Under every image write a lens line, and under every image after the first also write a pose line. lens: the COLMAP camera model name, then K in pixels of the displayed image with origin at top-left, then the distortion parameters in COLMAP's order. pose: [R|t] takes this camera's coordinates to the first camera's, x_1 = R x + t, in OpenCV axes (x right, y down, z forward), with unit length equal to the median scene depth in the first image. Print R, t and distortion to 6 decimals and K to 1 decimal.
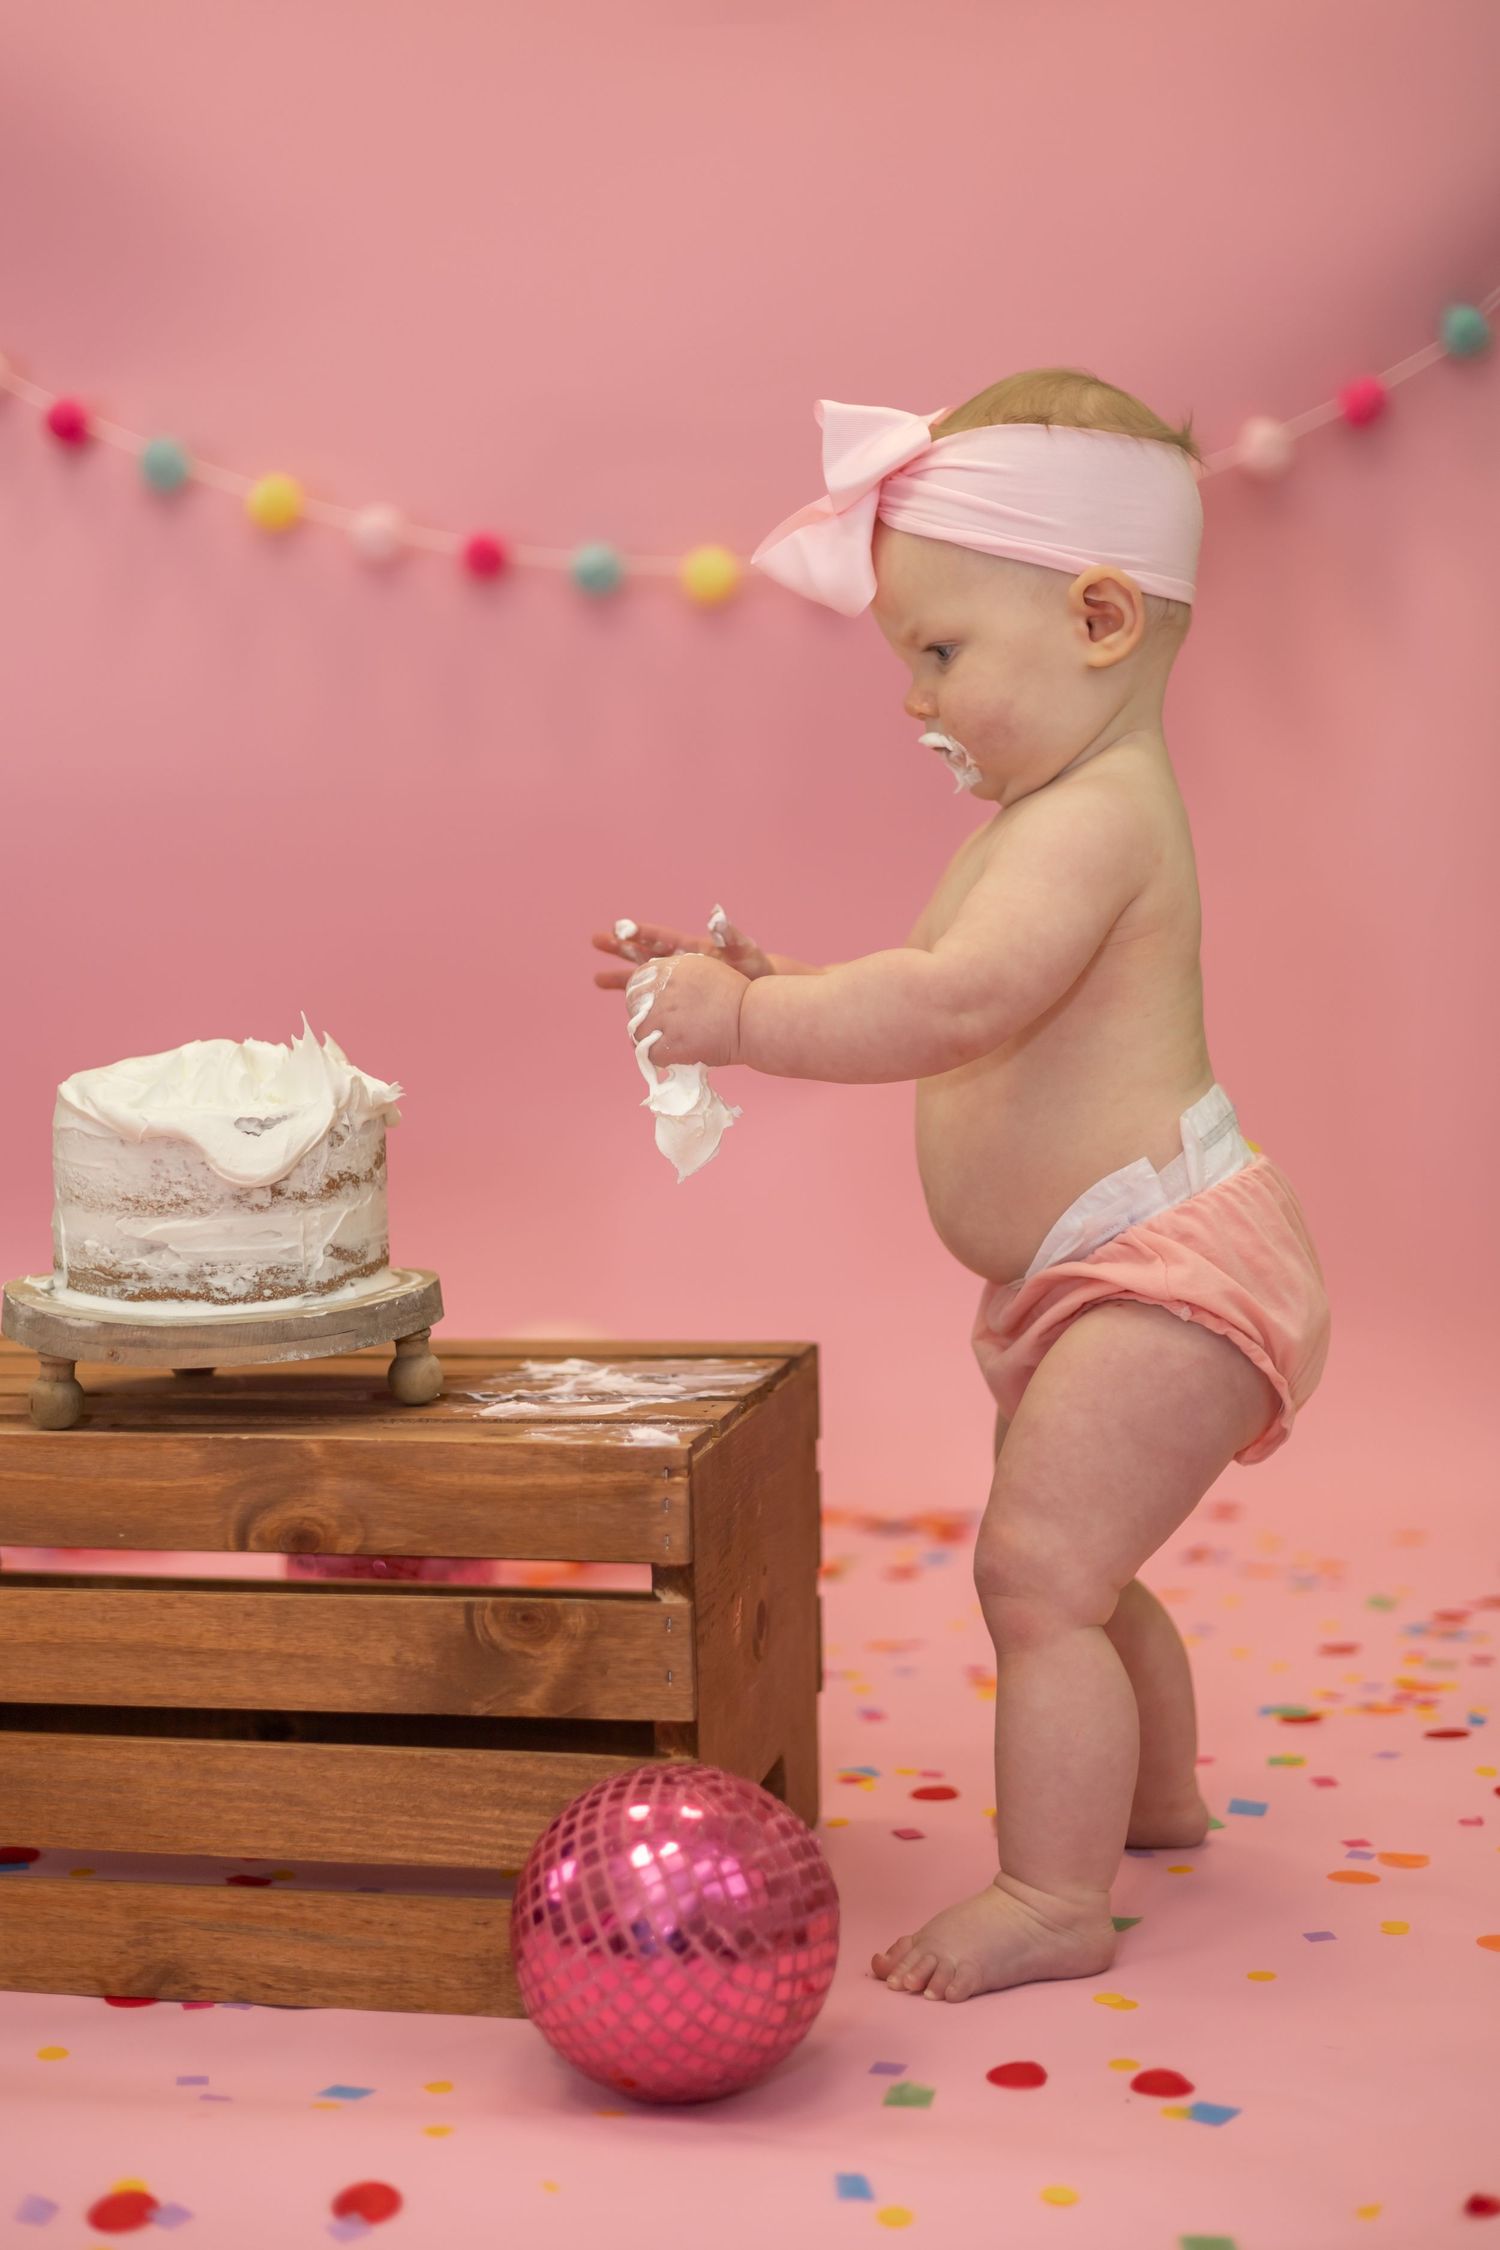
lens RADIAL K [[3356.0, 0, 750.0], [0, 3356.0, 1125.0], [0, 0, 1]] dist [0.007713, 0.071776]
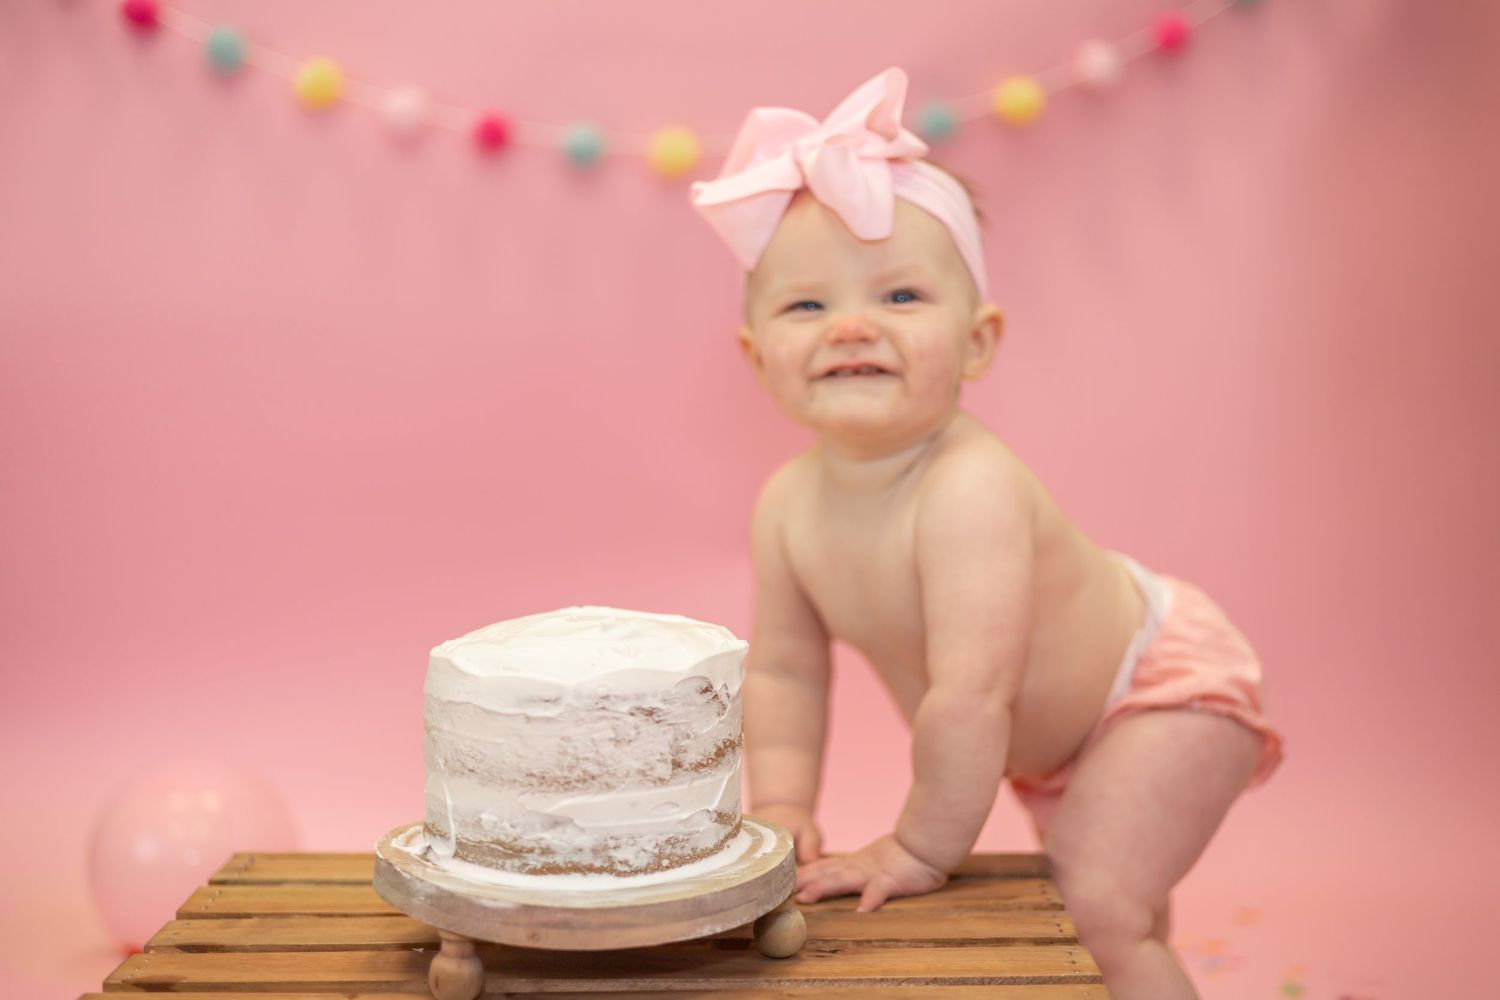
lens RADIAL K [[2237.3, 0, 750.0], [0, 2237.3, 500.0], [0, 0, 1]] dist [0.007713, 0.071776]
pose [[0.984028, 0.001027, 0.178008, -0.240333], [-0.000157, 0.999988, -0.004900, -0.057221], [-0.178011, 0.004794, 0.984017, 0.325325]]
